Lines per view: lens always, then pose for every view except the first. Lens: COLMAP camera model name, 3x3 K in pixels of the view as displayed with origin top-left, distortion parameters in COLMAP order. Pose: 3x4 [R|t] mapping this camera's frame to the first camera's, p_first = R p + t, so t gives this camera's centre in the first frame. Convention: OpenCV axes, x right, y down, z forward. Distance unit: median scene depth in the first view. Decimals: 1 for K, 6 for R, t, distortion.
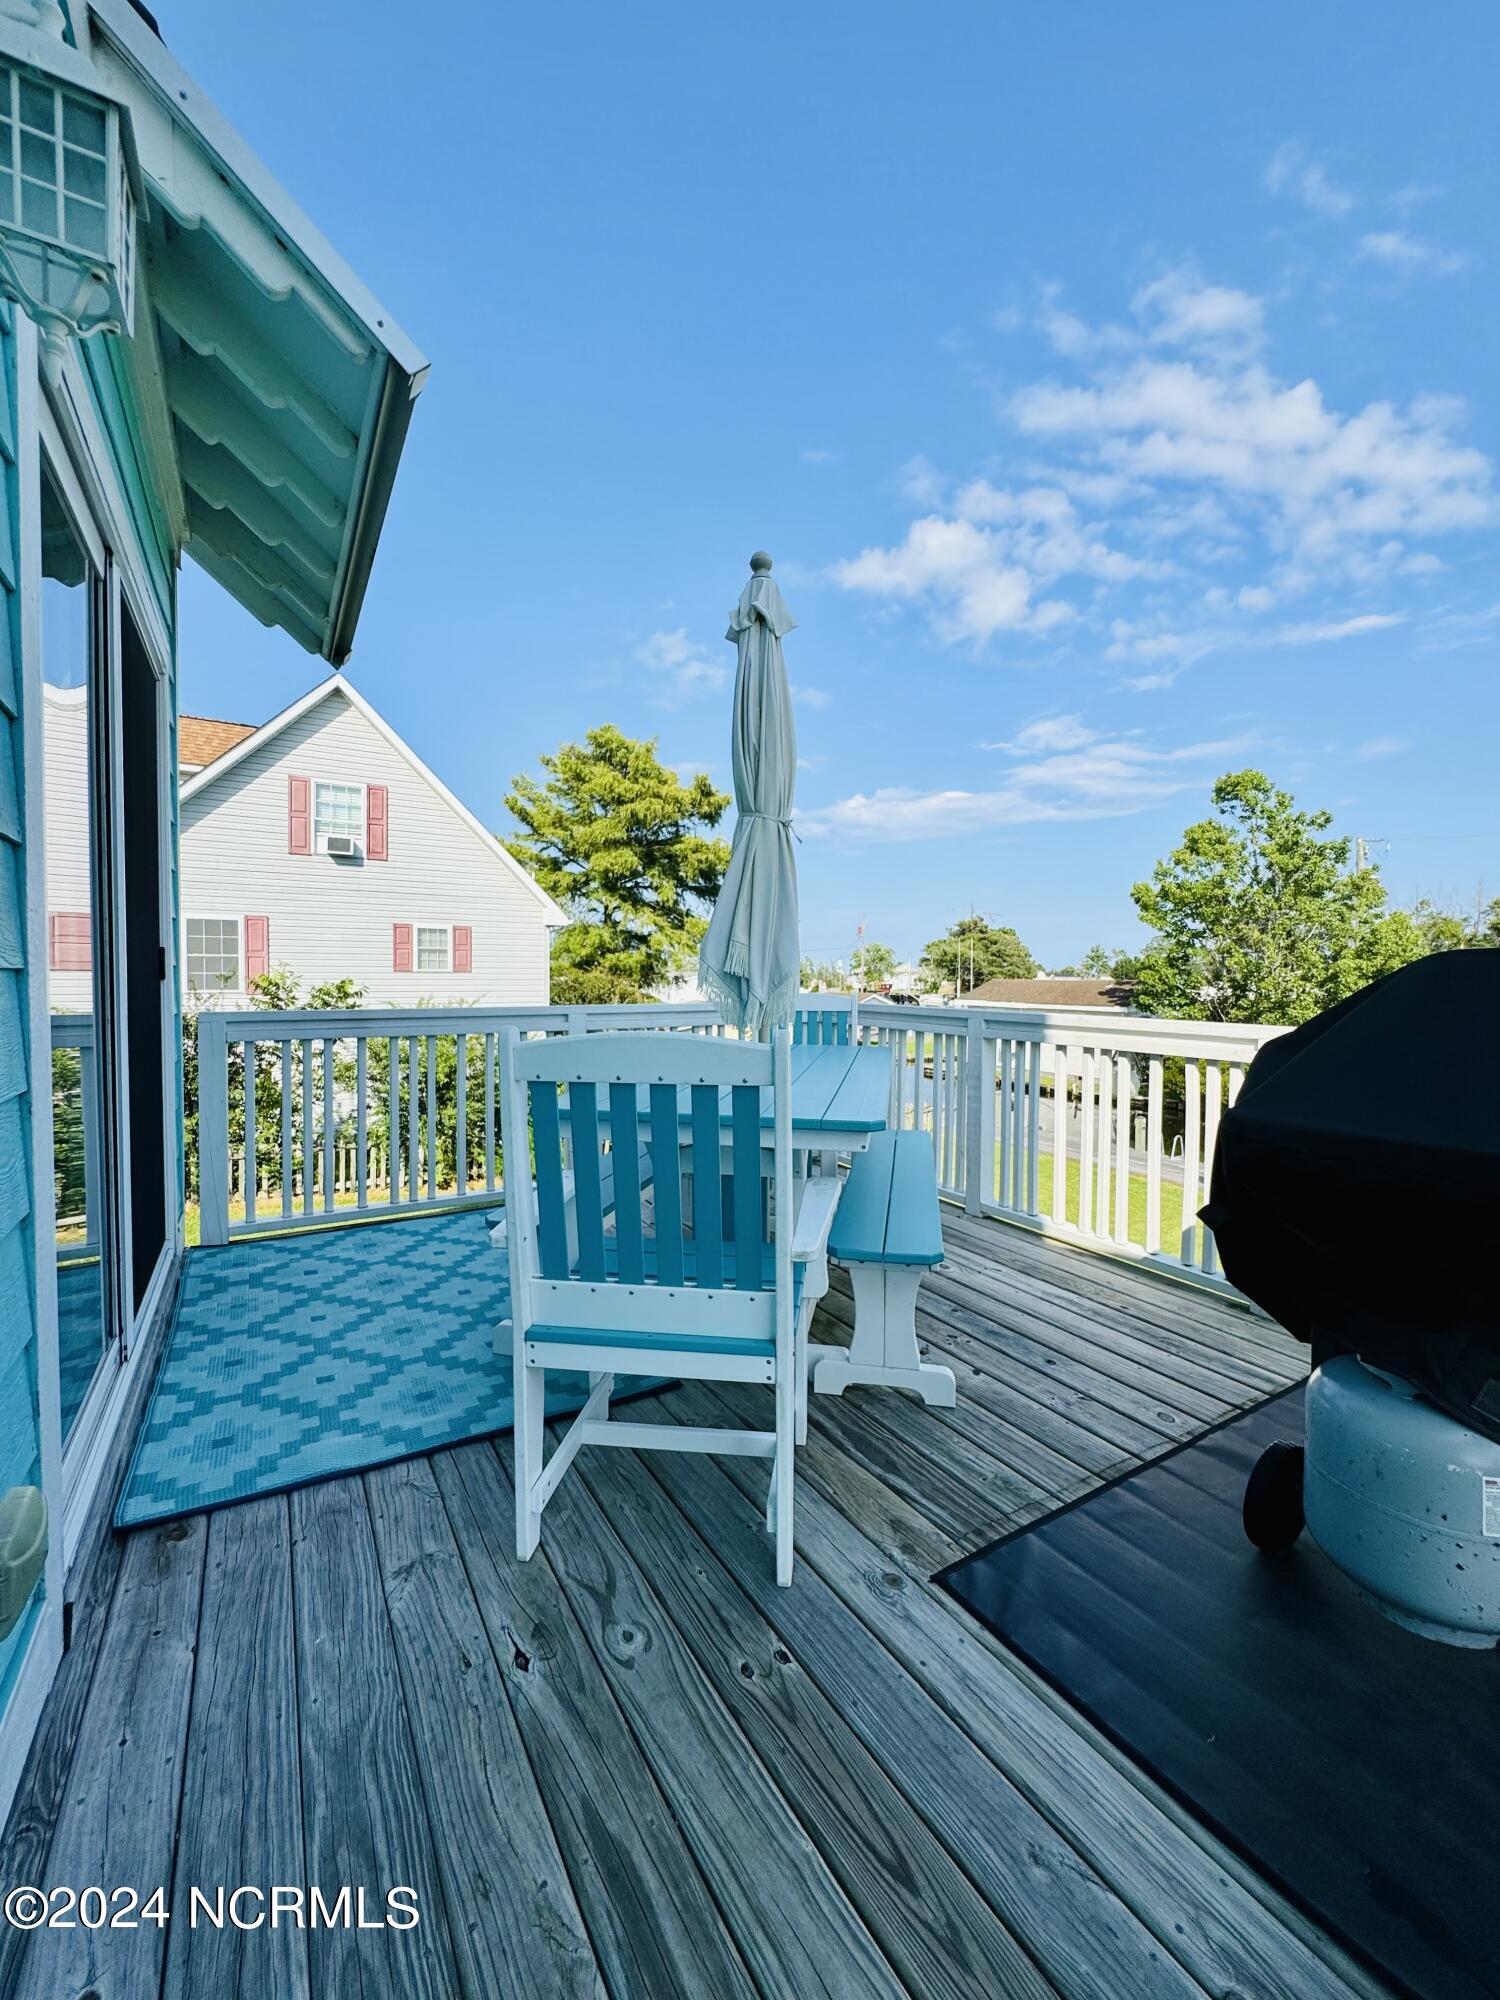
lens RADIAL K [[801.8, 0, 750.0], [0, 801.8, 1000.0], [0, 0, 1]] dist [0.001815, 0.000166]
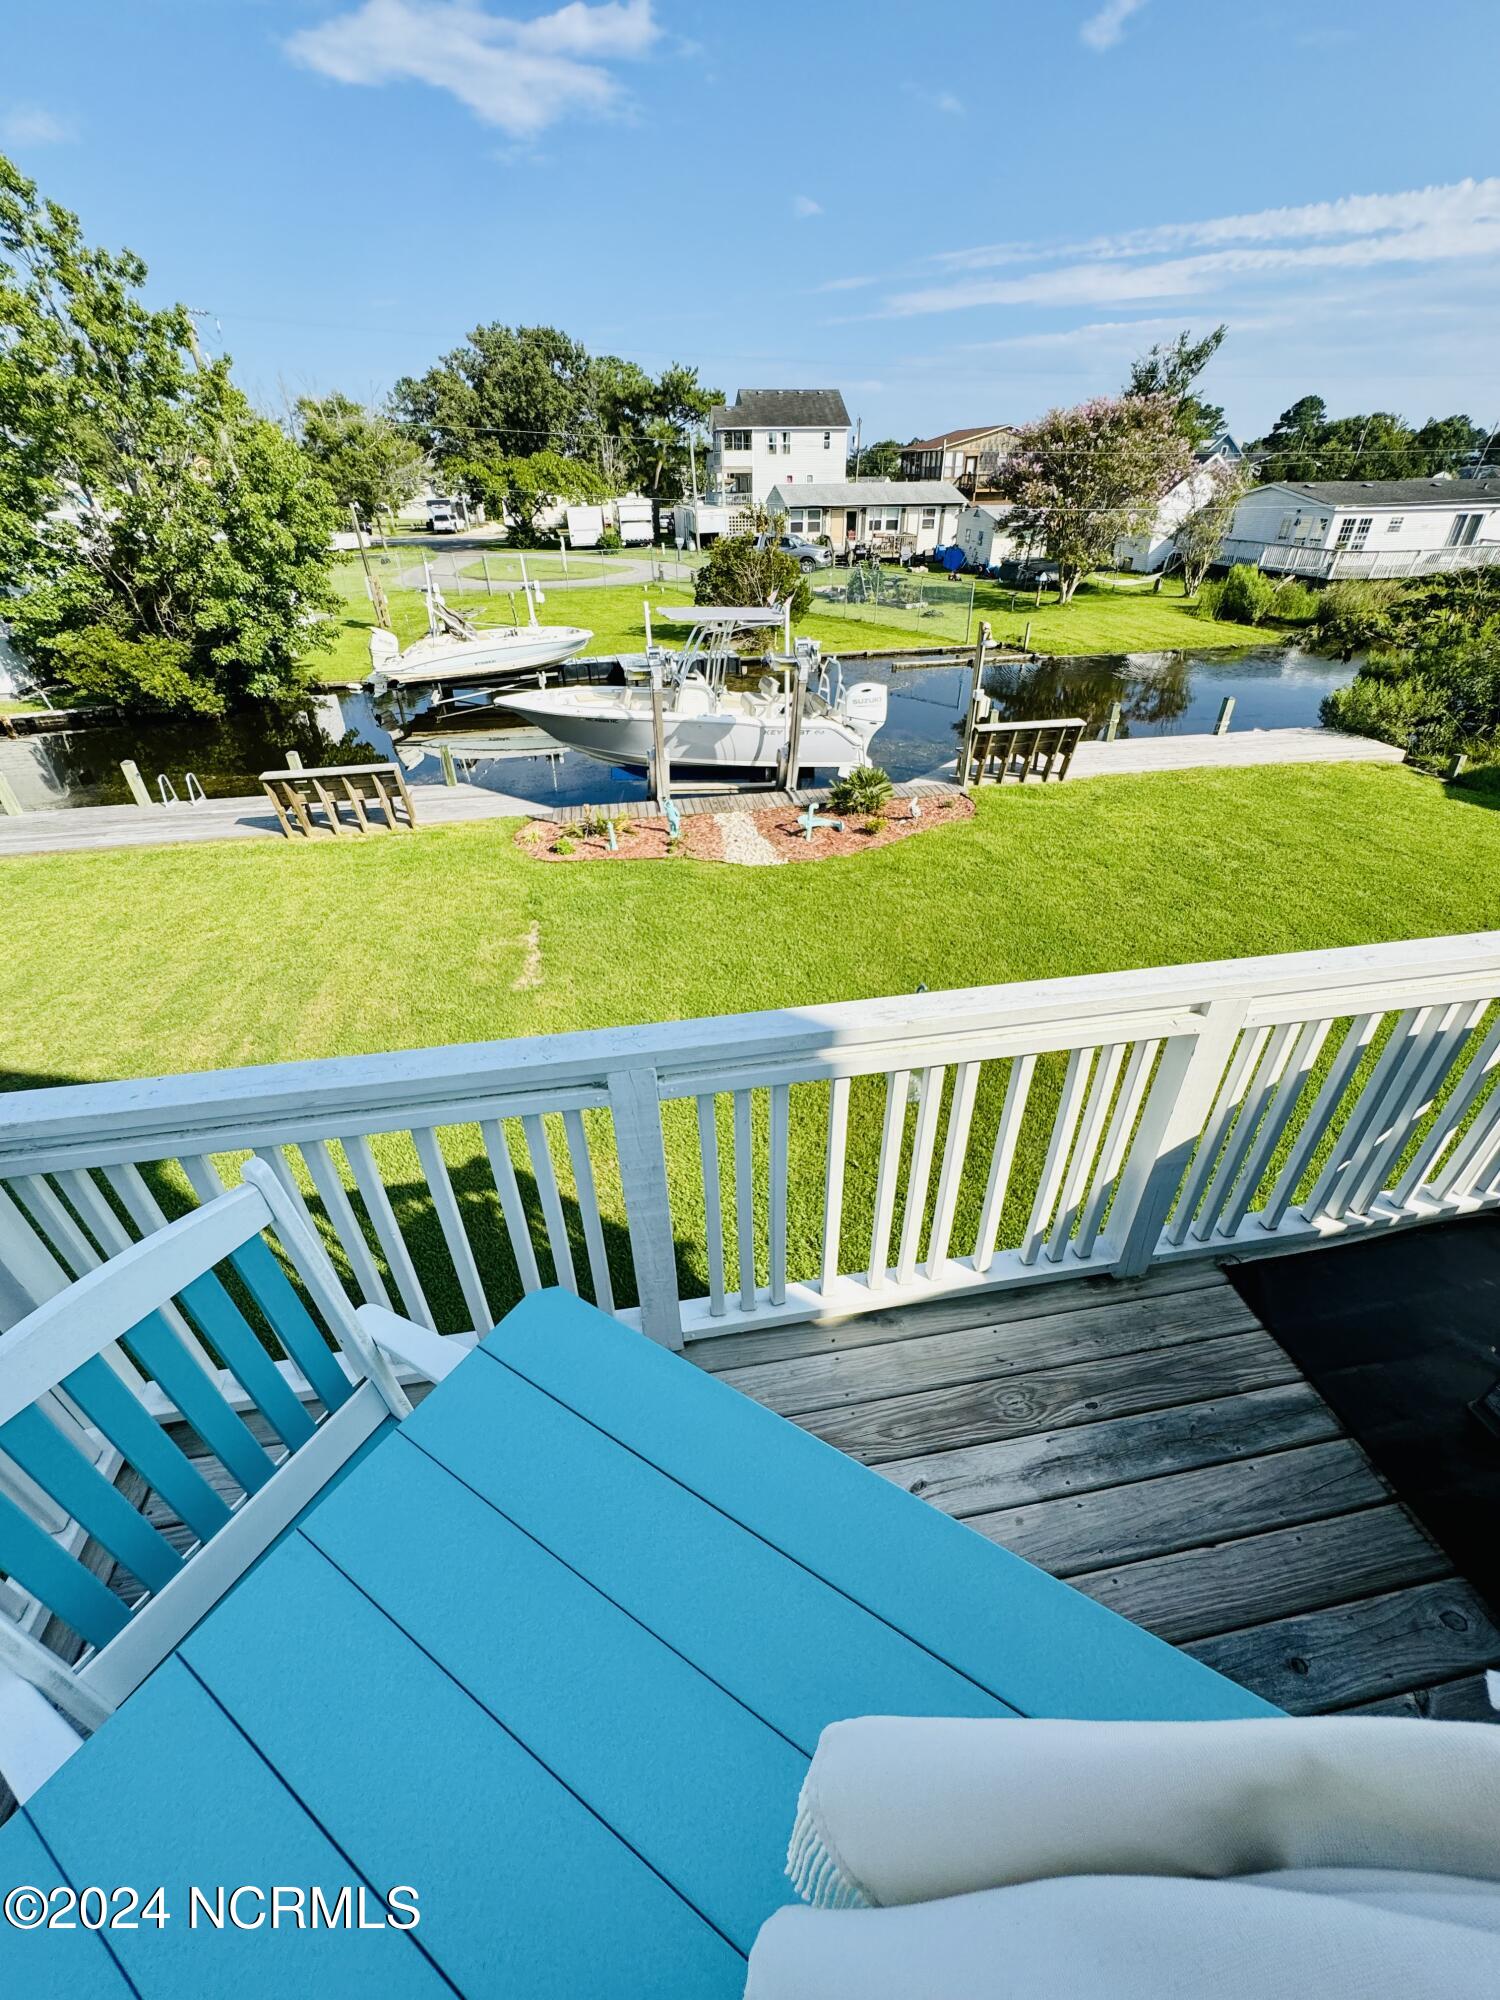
lens RADIAL K [[801.8, 0, 750.0], [0, 801.8, 1000.0], [0, 0, 1]] dist [0.001815, 0.000166]
pose [[0.368719, -0.520647, 0.770047, -0.000395], [0.050619, 0.838434, 0.542647, -0.033152], [-0.928162, -0.161105, 0.335501, 0.115240]]
